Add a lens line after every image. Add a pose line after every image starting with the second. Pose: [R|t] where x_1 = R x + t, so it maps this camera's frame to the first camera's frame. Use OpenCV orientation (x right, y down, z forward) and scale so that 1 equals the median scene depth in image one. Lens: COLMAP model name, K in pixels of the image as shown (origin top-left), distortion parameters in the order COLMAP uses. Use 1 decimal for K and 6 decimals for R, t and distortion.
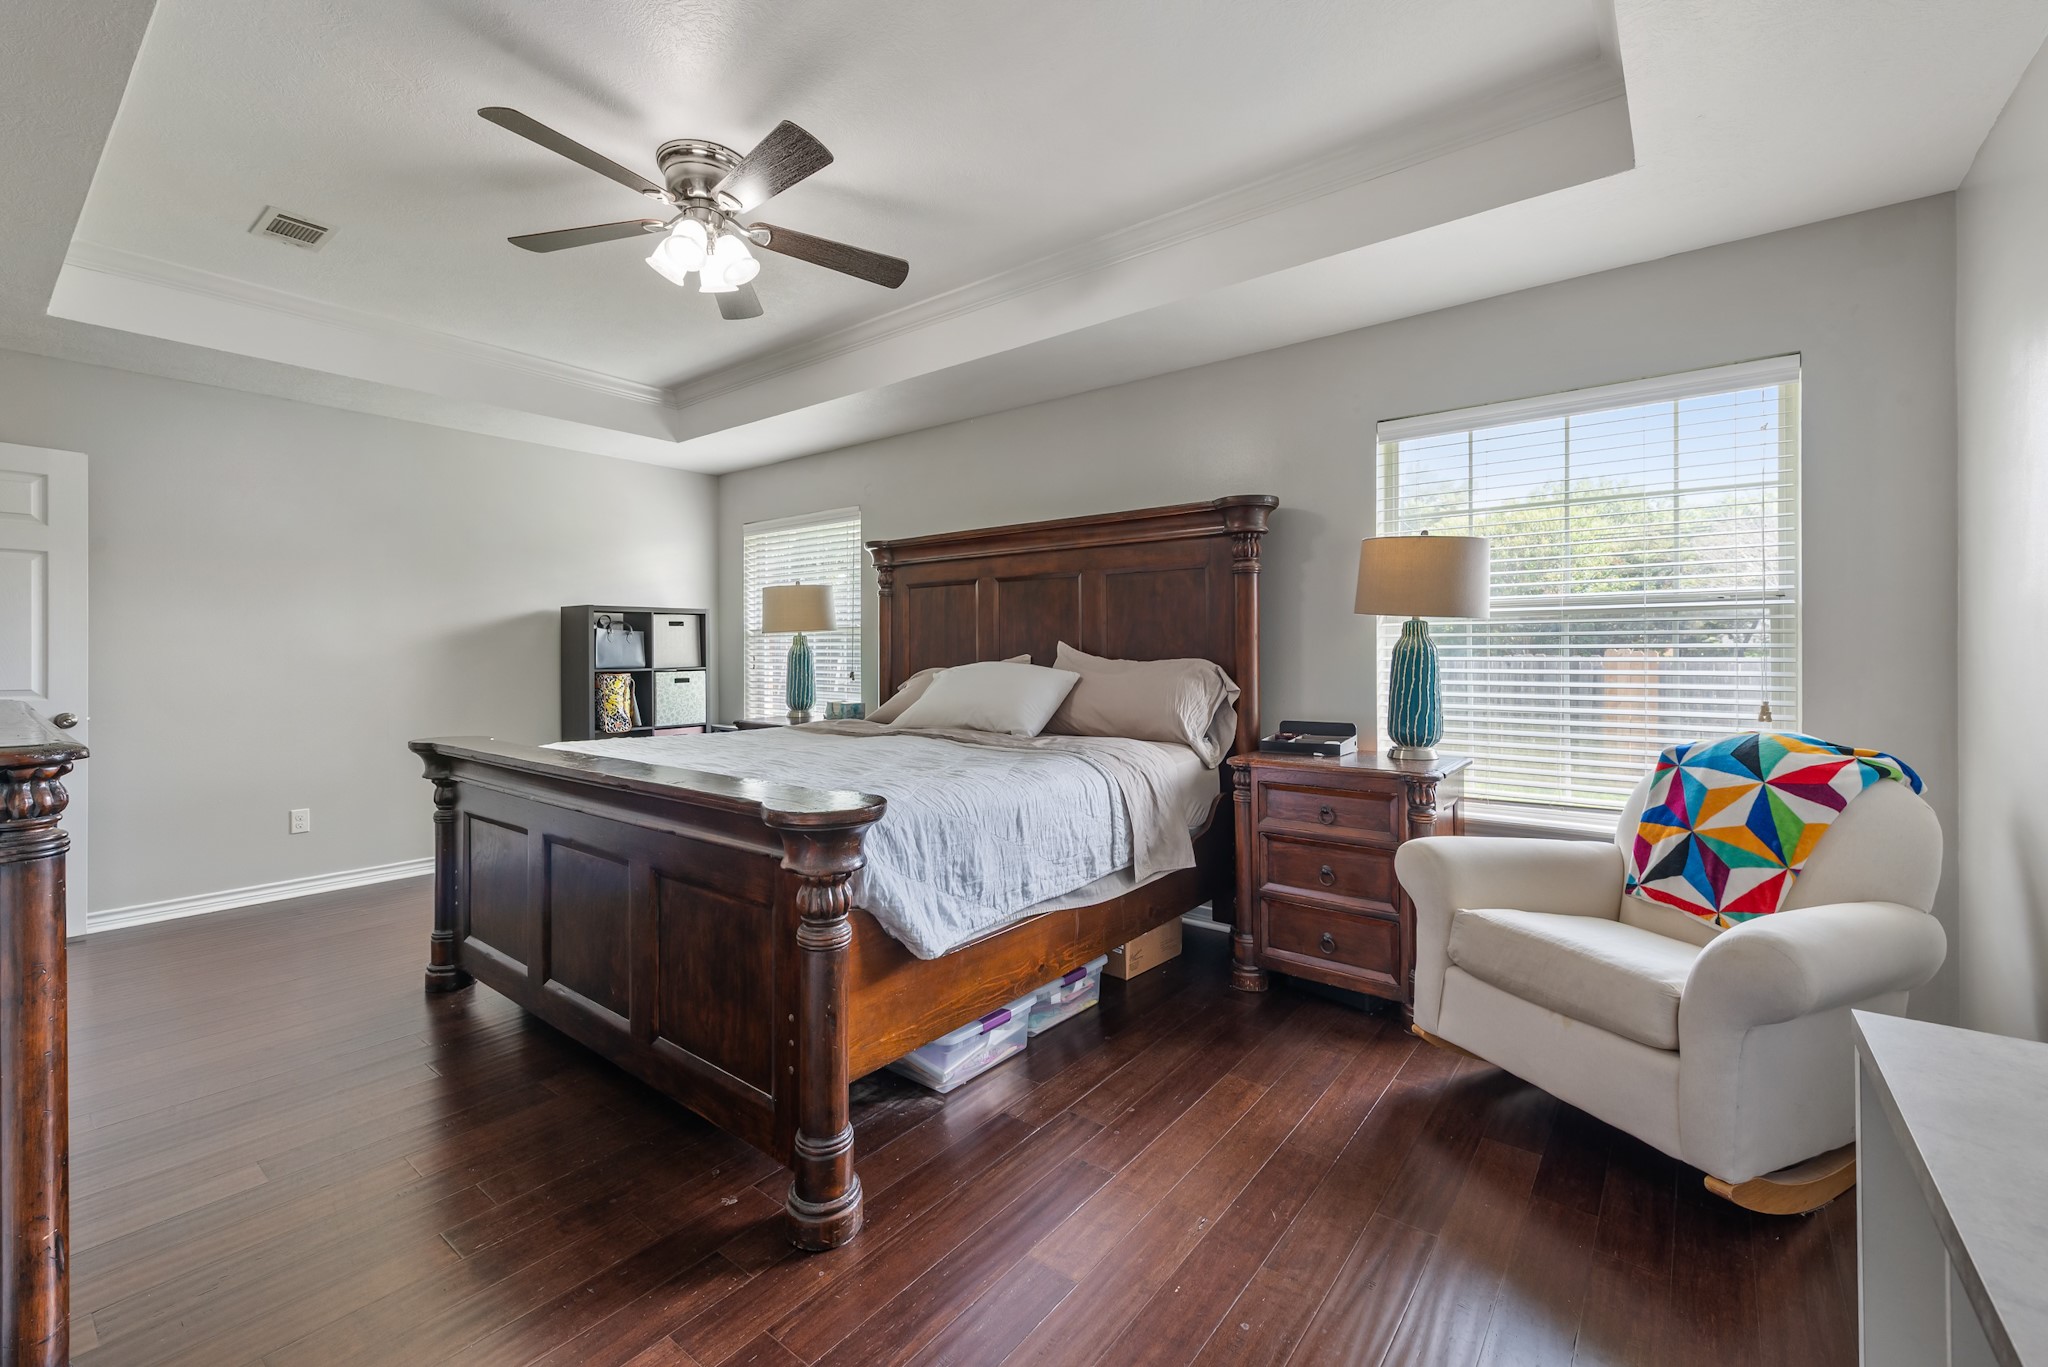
lens RADIAL K [[864.0, 0, 1022.8], [0, 864.0, 649.8], [0, 0, 1]] dist [-0.000583, -0.000049]
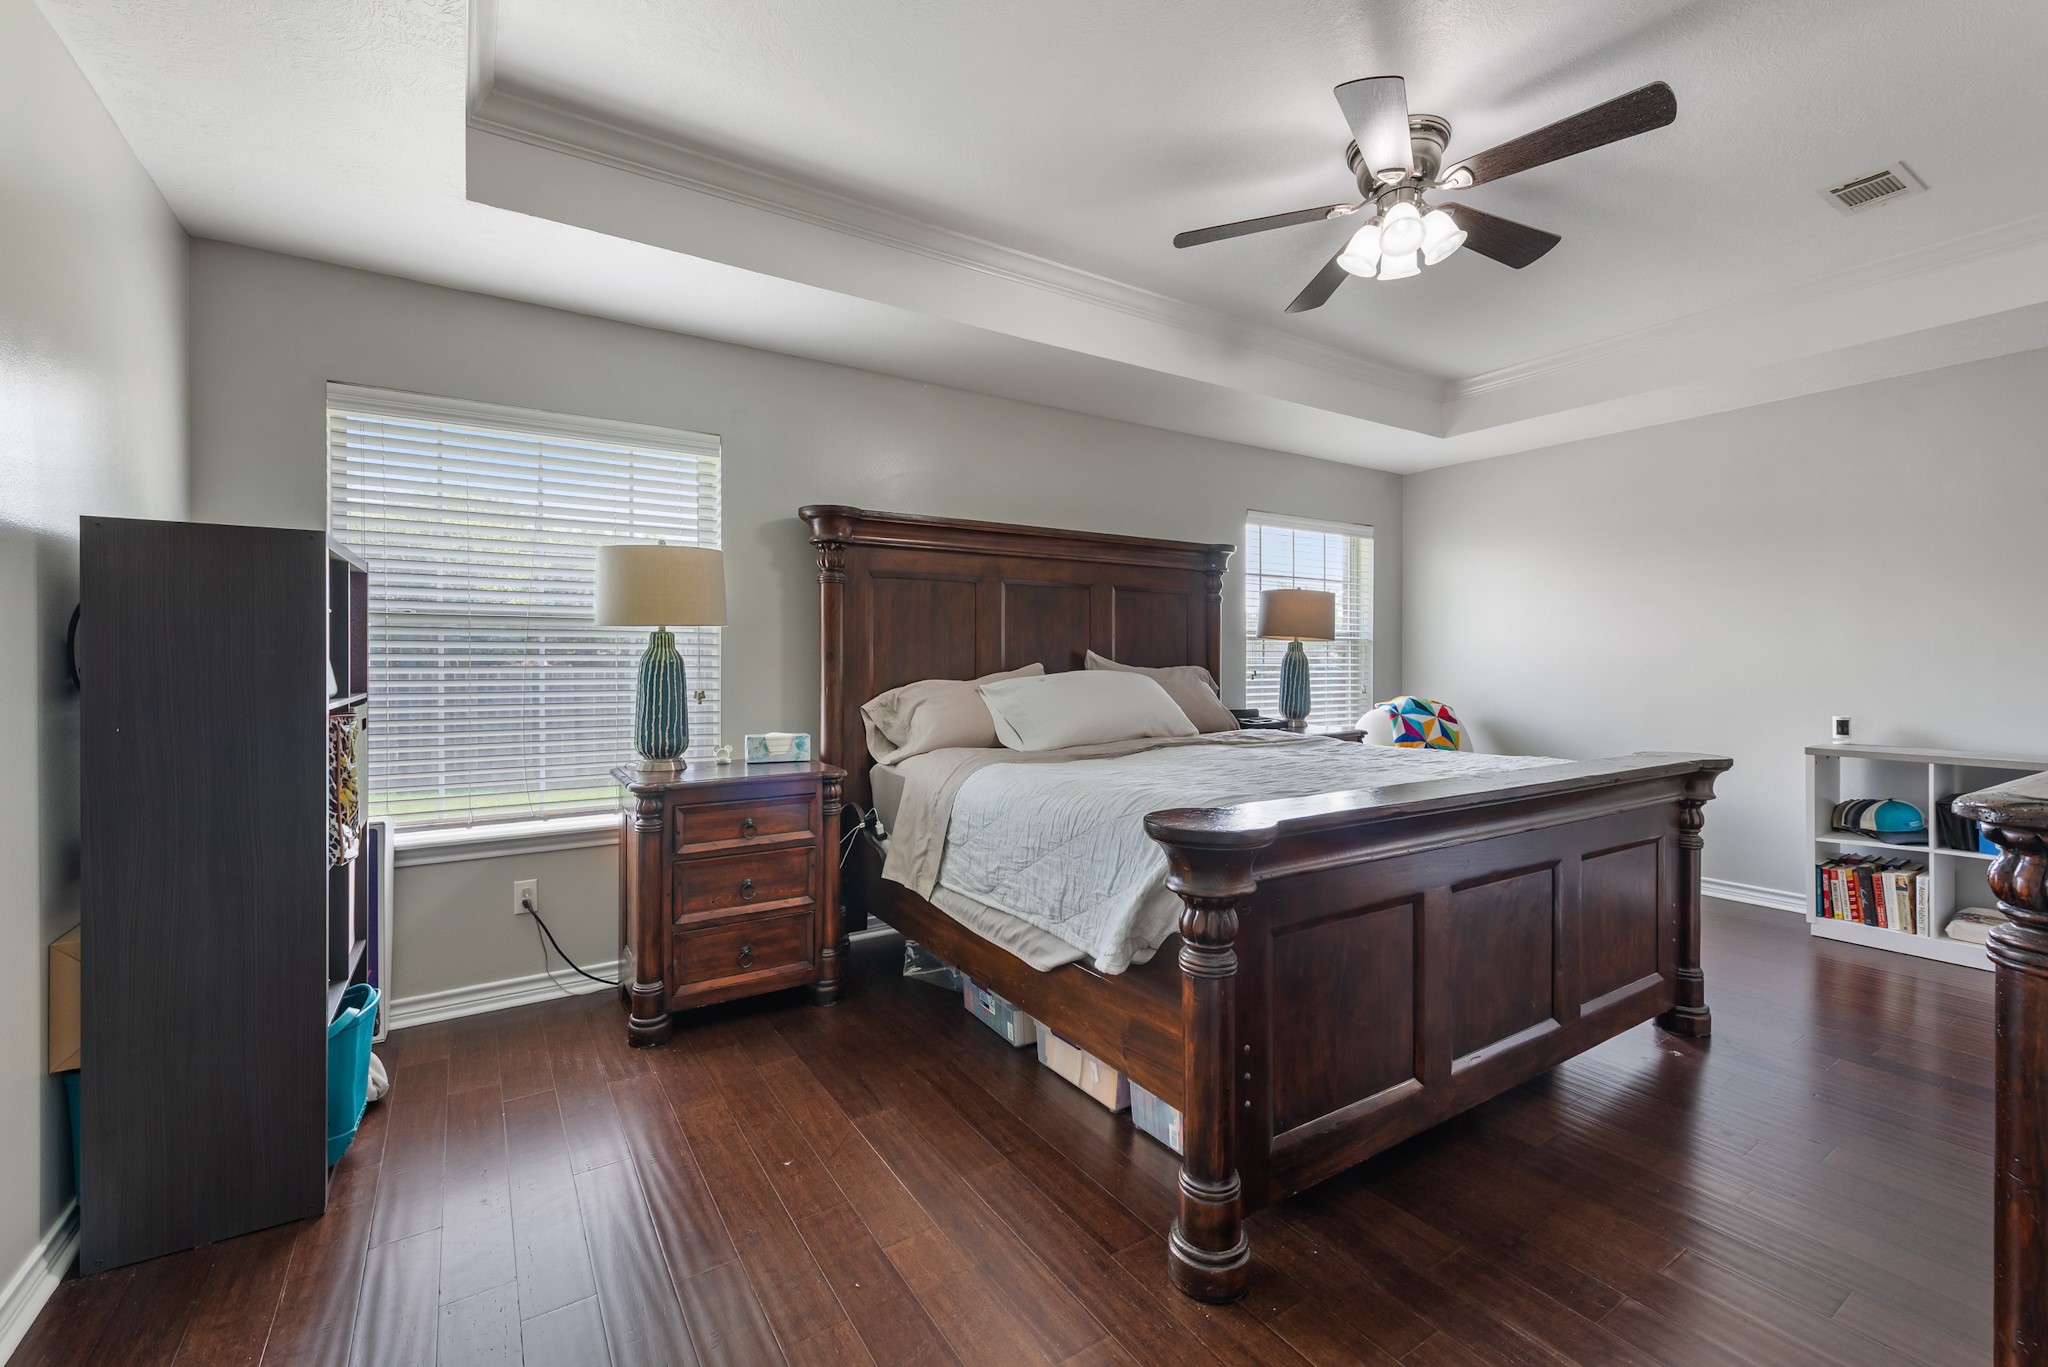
lens RADIAL K [[862.0, 0, 1023.4], [0, 862.0, 658.8], [0, 0, 1]] dist [0.025188, 0.000024]
pose [[0.323229, 0.005774, 0.946303, -1.094633], [-0.001317, 0.999983, -0.005652, 0.007205], [-0.946320, 0.000581, 0.323231, 0.842123]]
